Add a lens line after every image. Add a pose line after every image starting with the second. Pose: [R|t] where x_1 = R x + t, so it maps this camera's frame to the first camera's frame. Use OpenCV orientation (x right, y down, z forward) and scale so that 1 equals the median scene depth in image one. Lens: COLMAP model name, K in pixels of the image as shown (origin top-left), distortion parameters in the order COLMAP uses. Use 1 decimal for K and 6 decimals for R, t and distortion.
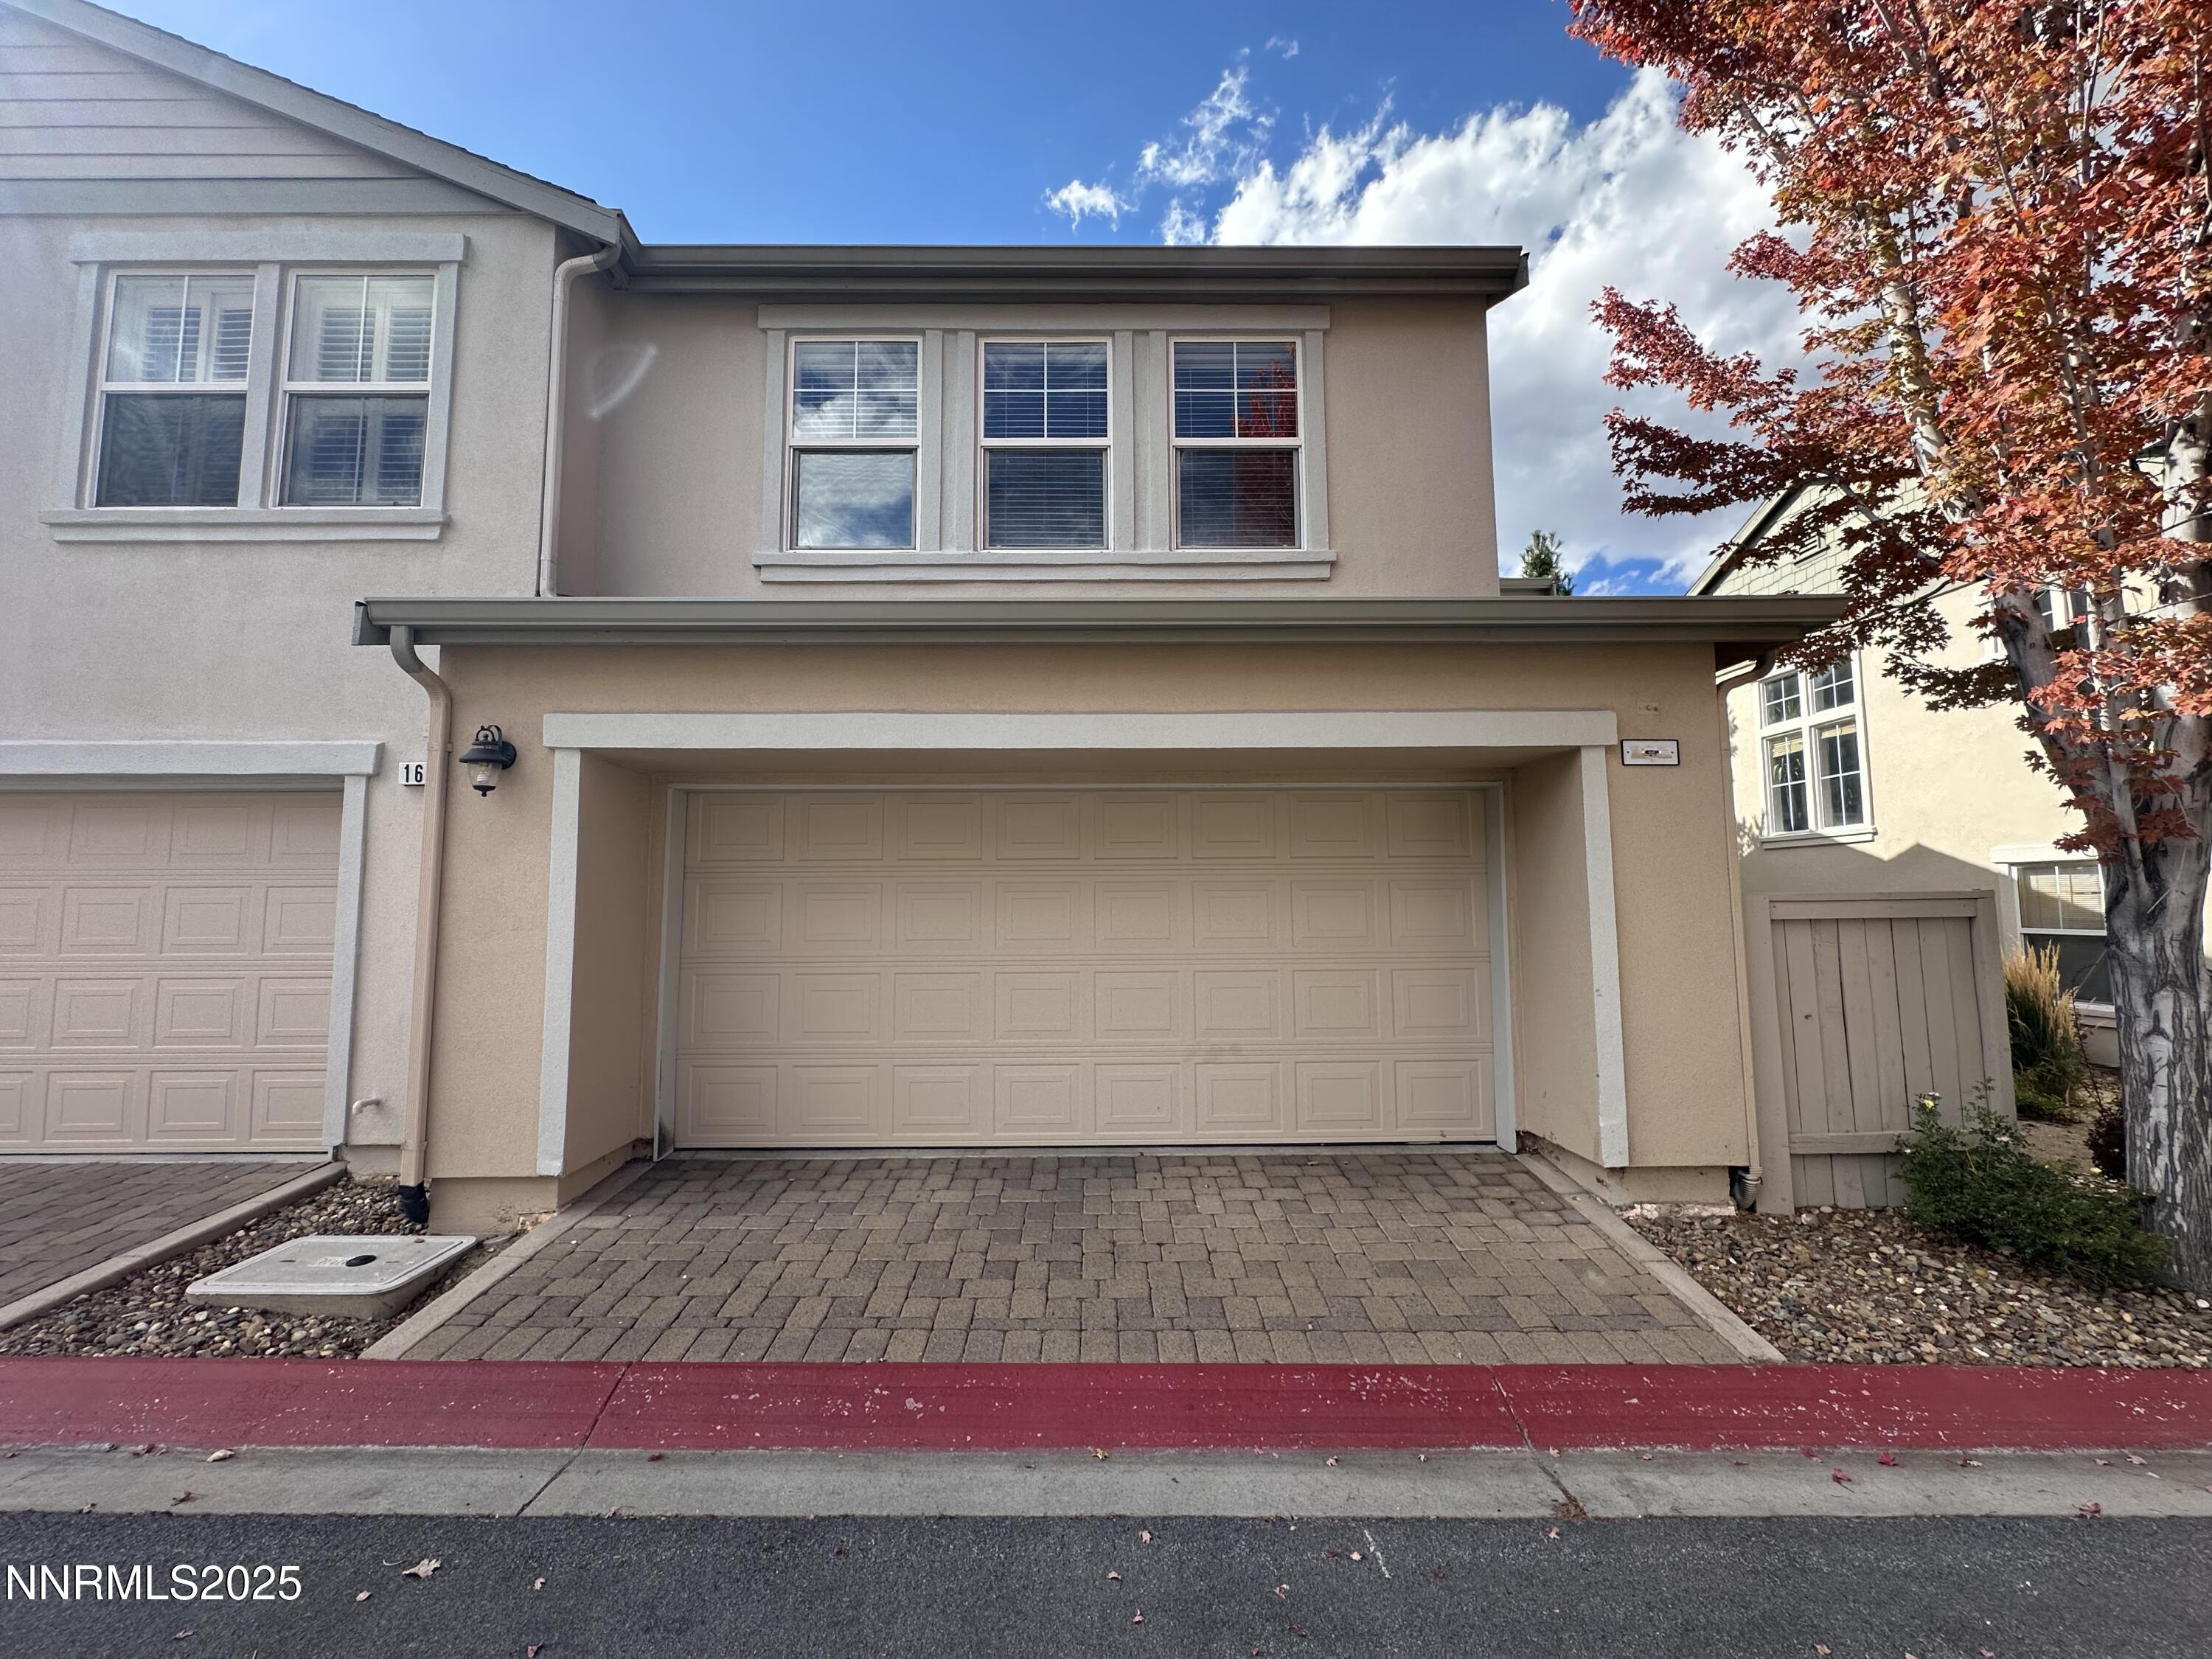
lens RADIAL K [[882.8, 0, 1106.0], [0, 882.8, 829.5], [0, 0, 1]] dist [-0.004368, 0.001395]
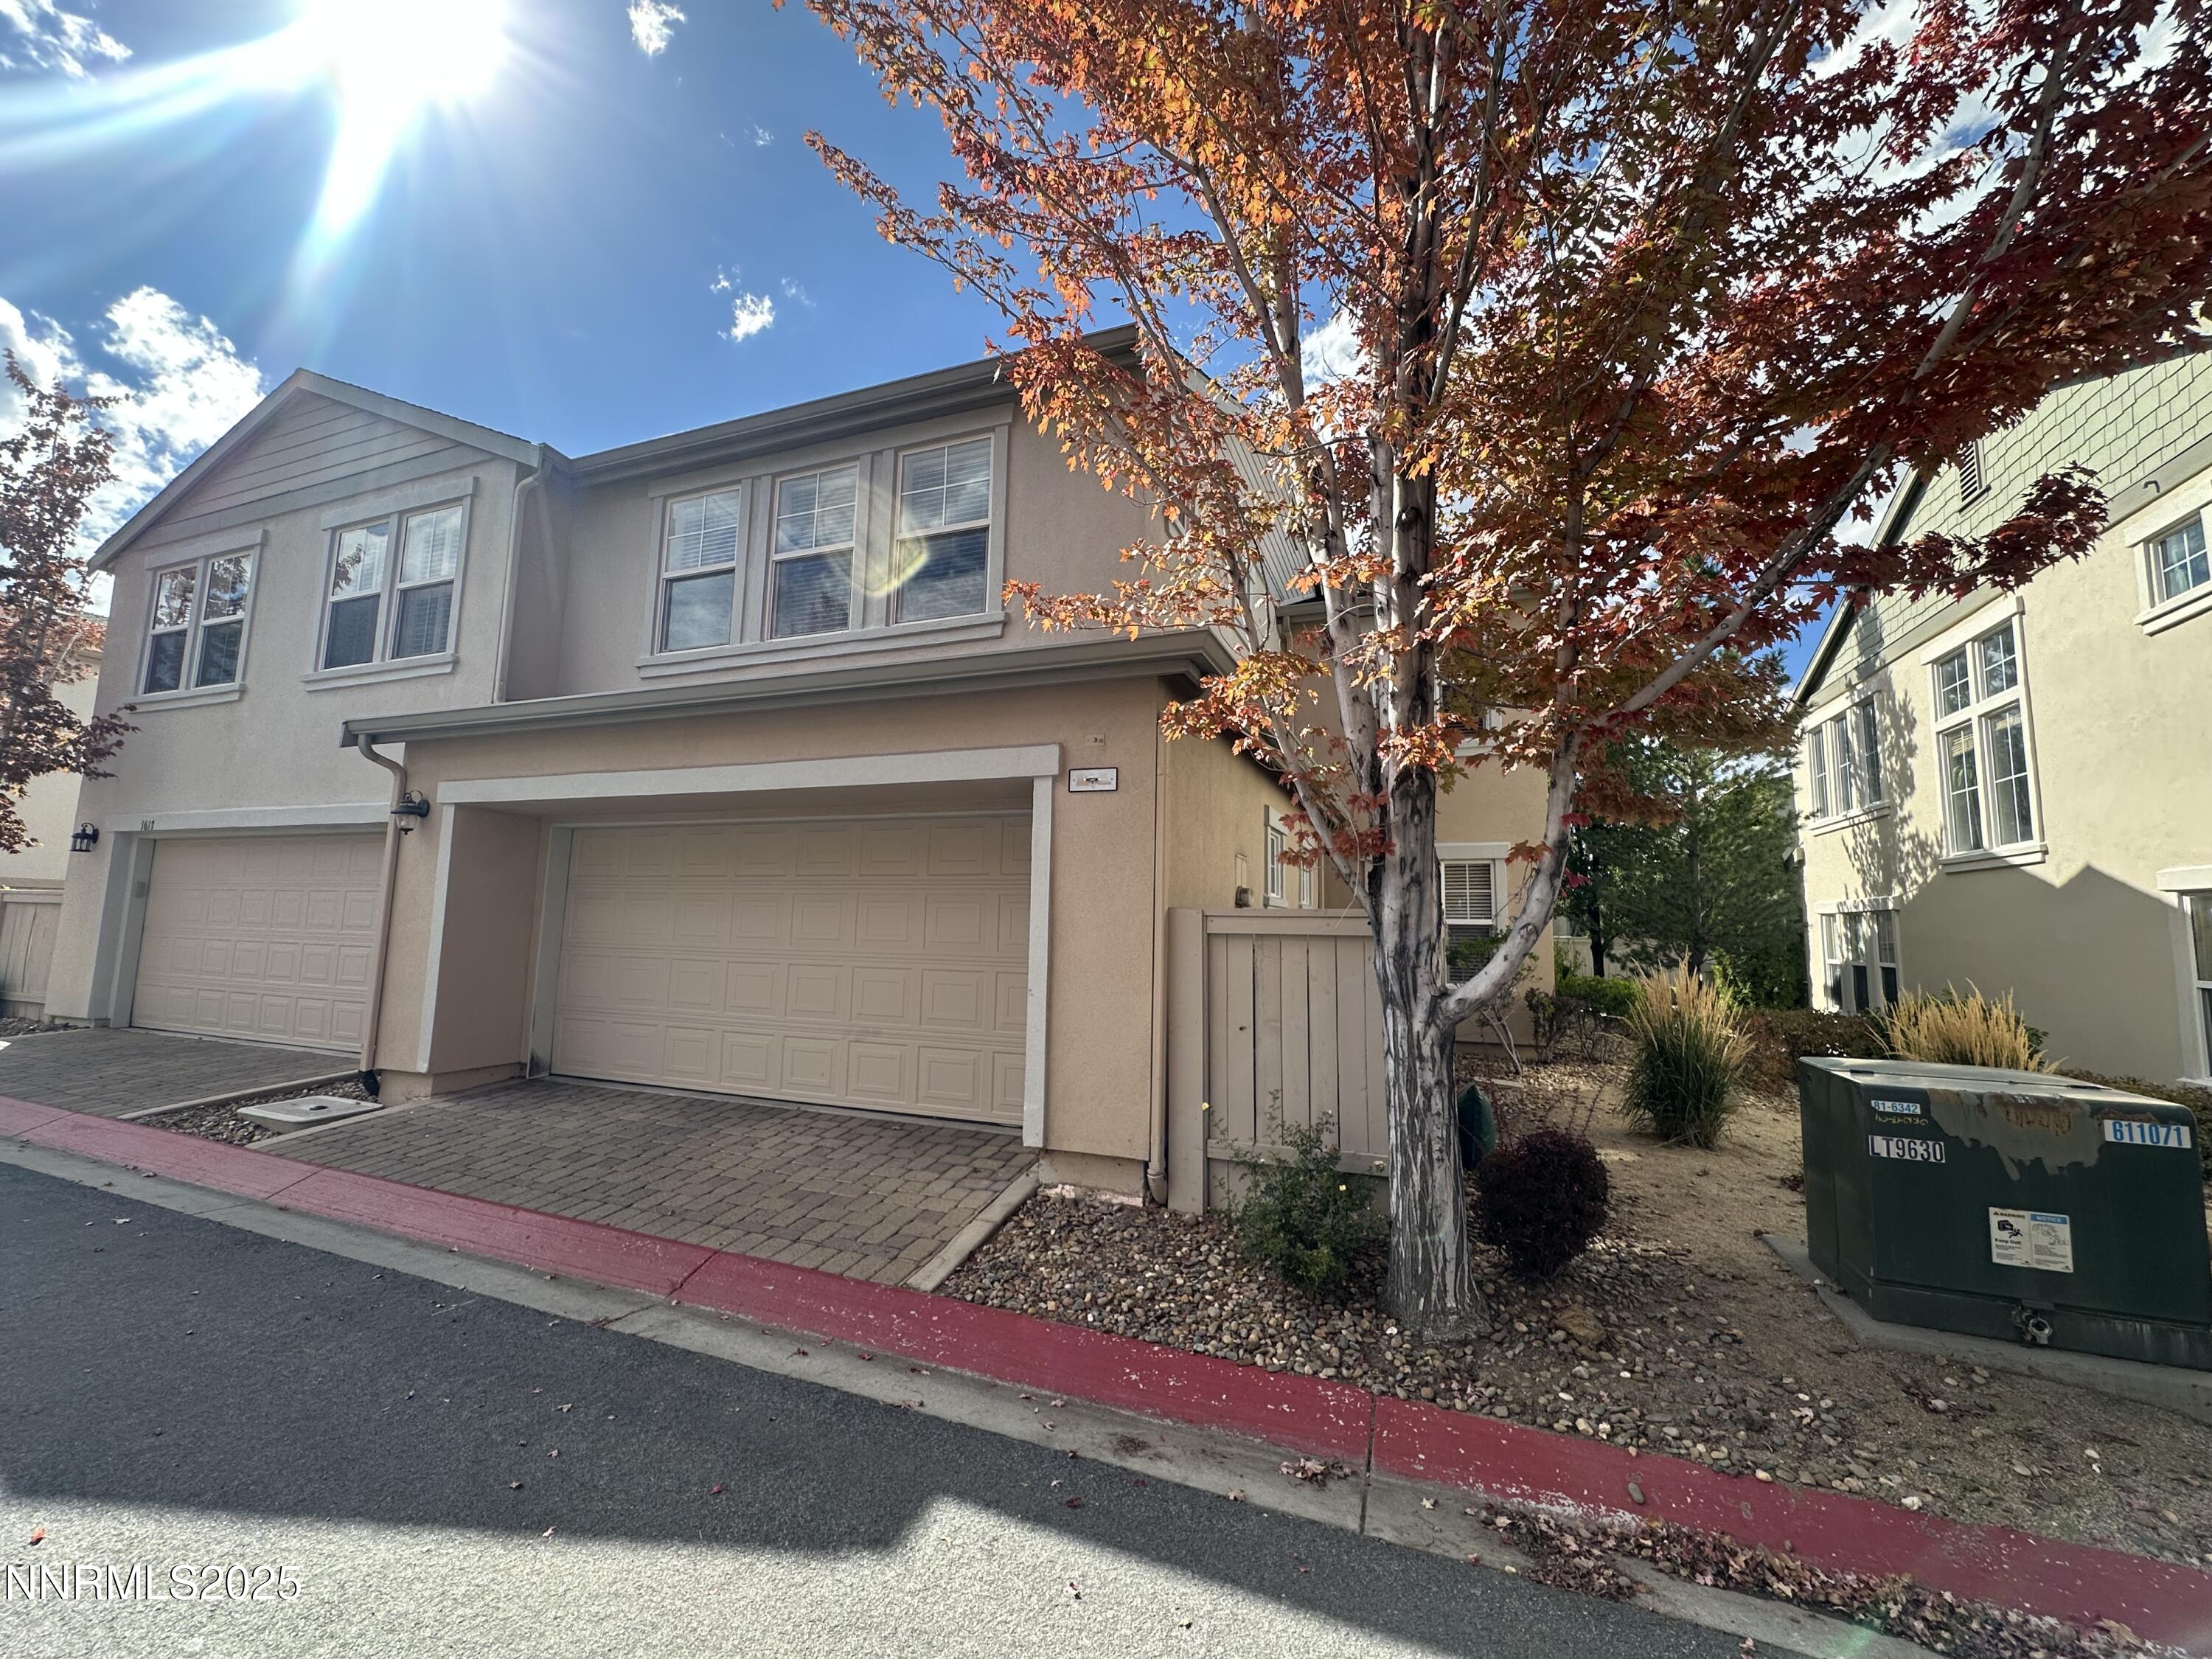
lens RADIAL K [[882.8, 0, 1106.0], [0, 882.8, 829.5], [0, 0, 1]] dist [-0.004368, 0.001395]
pose [[0.929373, -0.016837, -0.368757, 0.954743], [0.005700, 0.999495, -0.031270, 0.009493], [0.369097, 0.026960, 0.929000, -0.027698]]
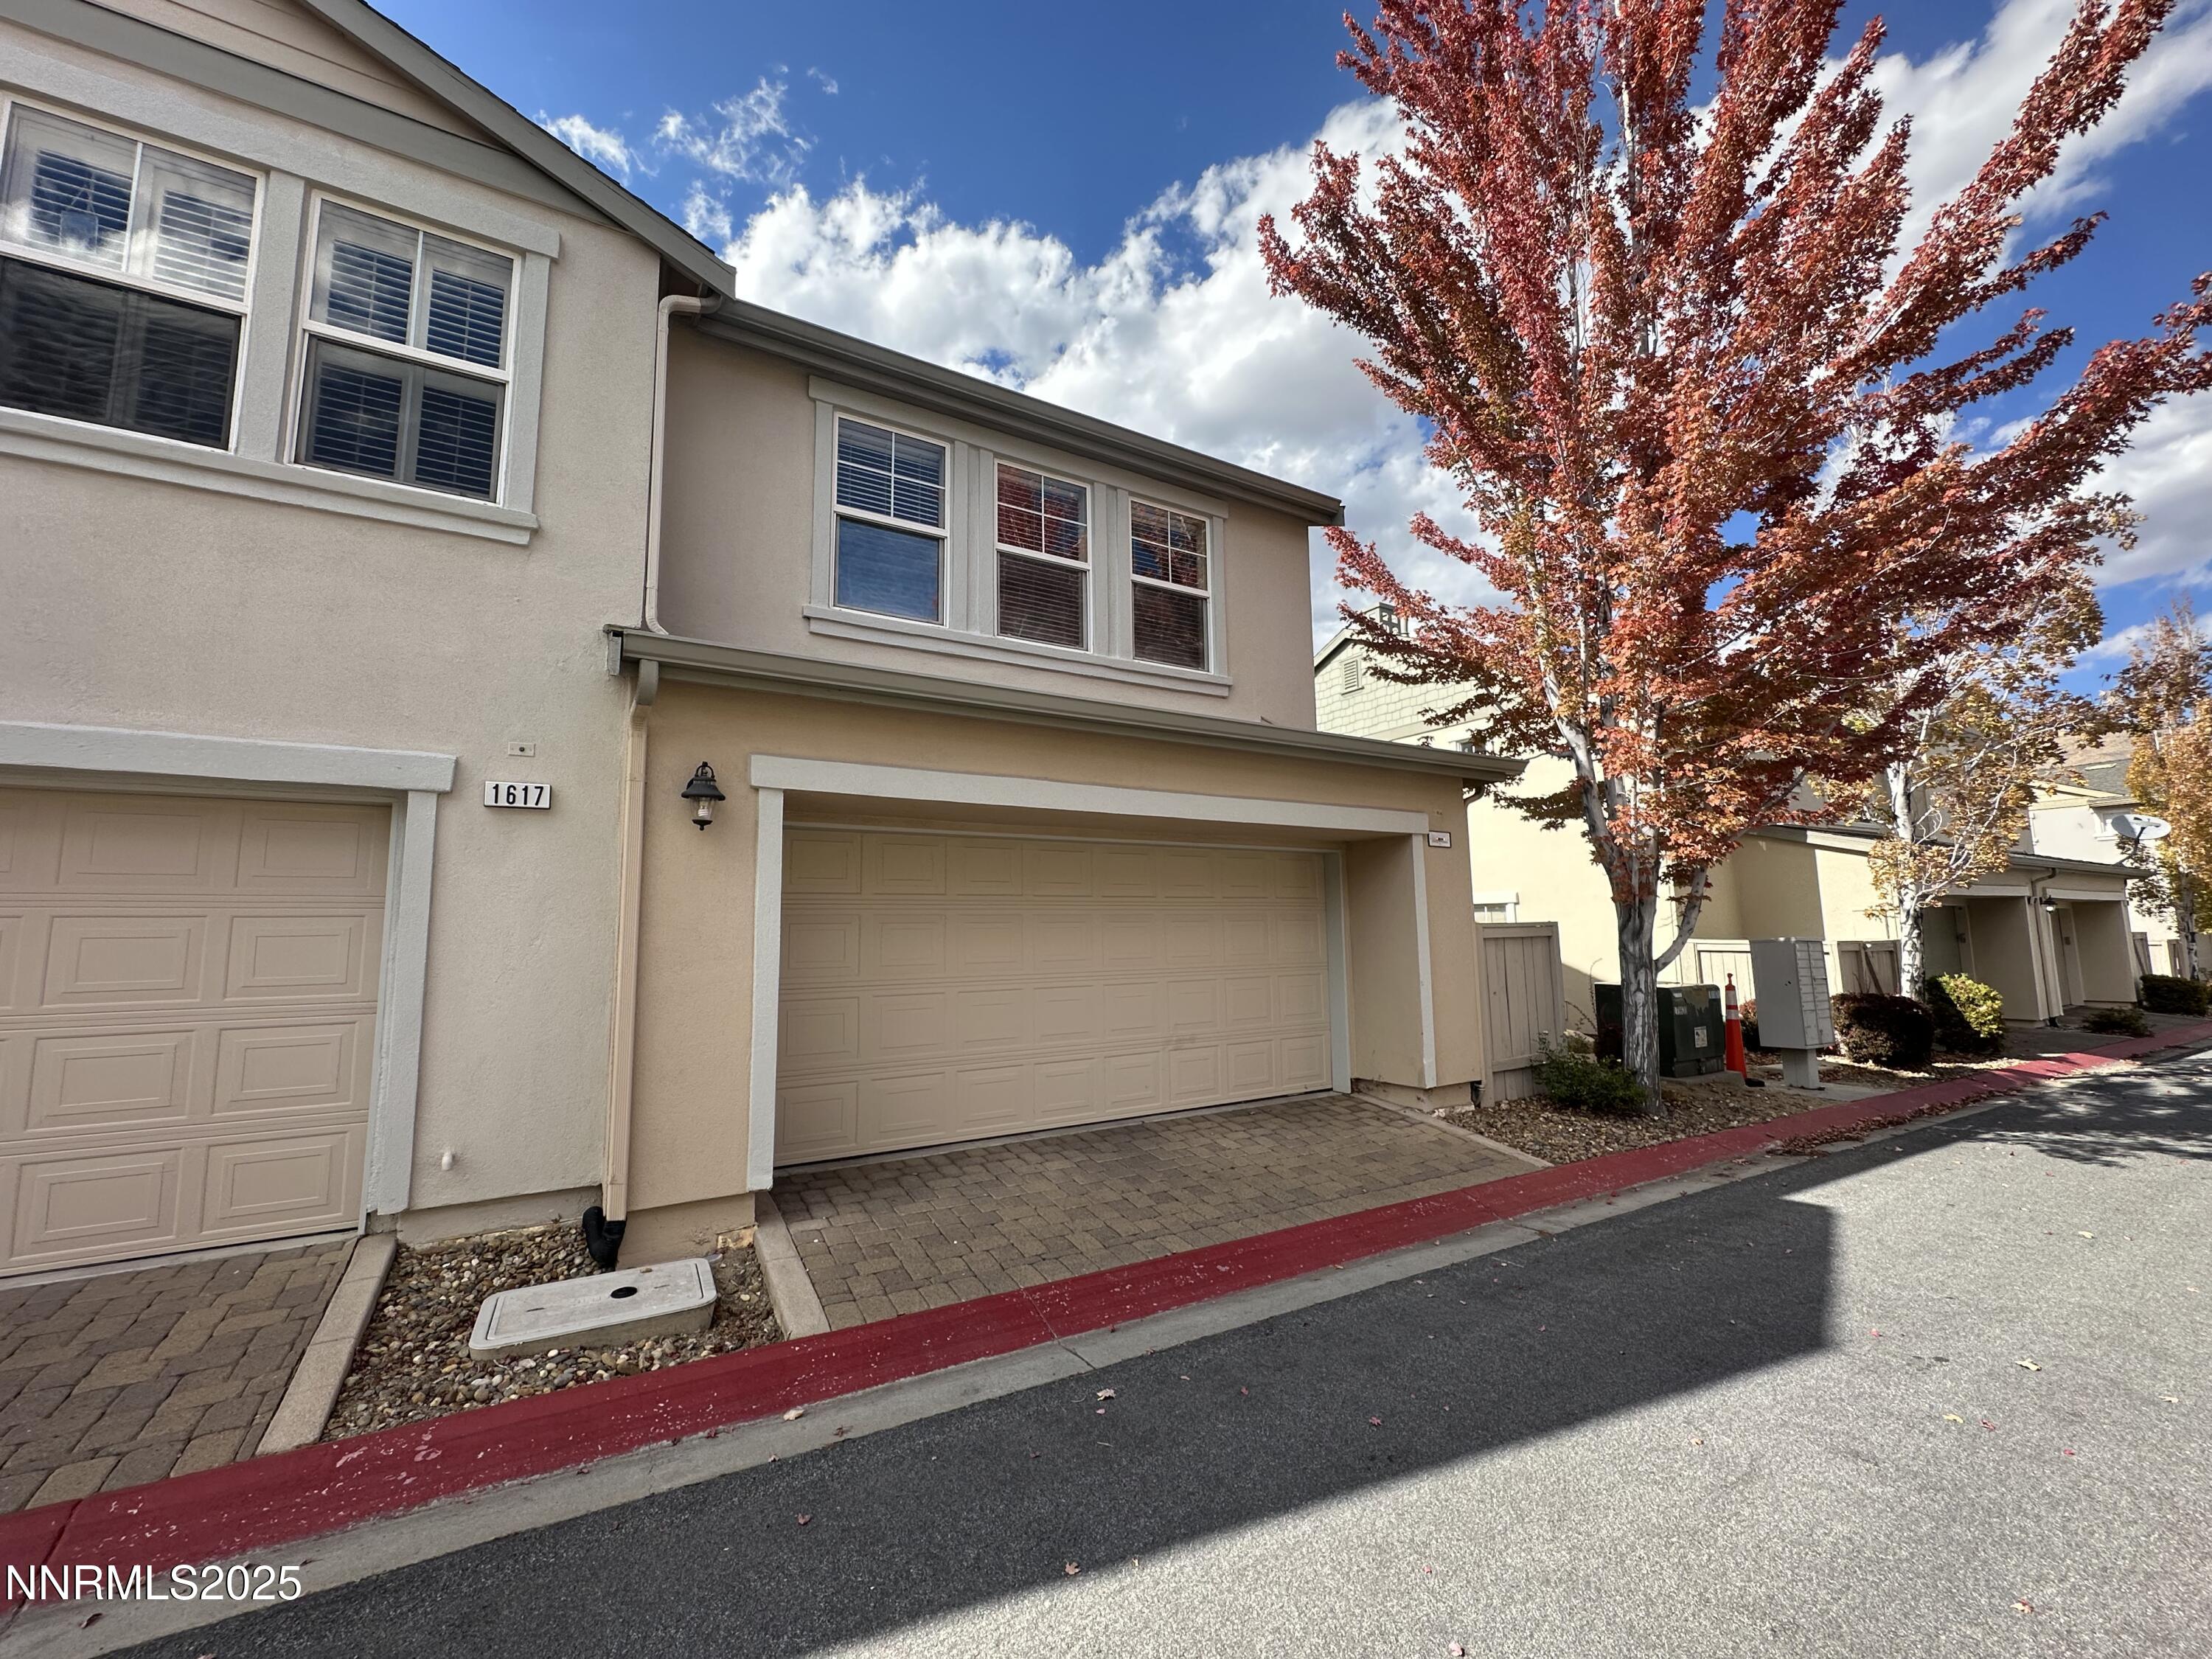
lens RADIAL K [[882.8, 0, 1106.0], [0, 882.8, 829.5], [0, 0, 1]] dist [-0.004368, 0.001395]
pose [[0.861197, 0.052385, 0.505565, -0.715118], [-0.032967, 0.998337, -0.047288, -0.003432], [-0.507201, 0.024057, 0.861492, -0.117377]]
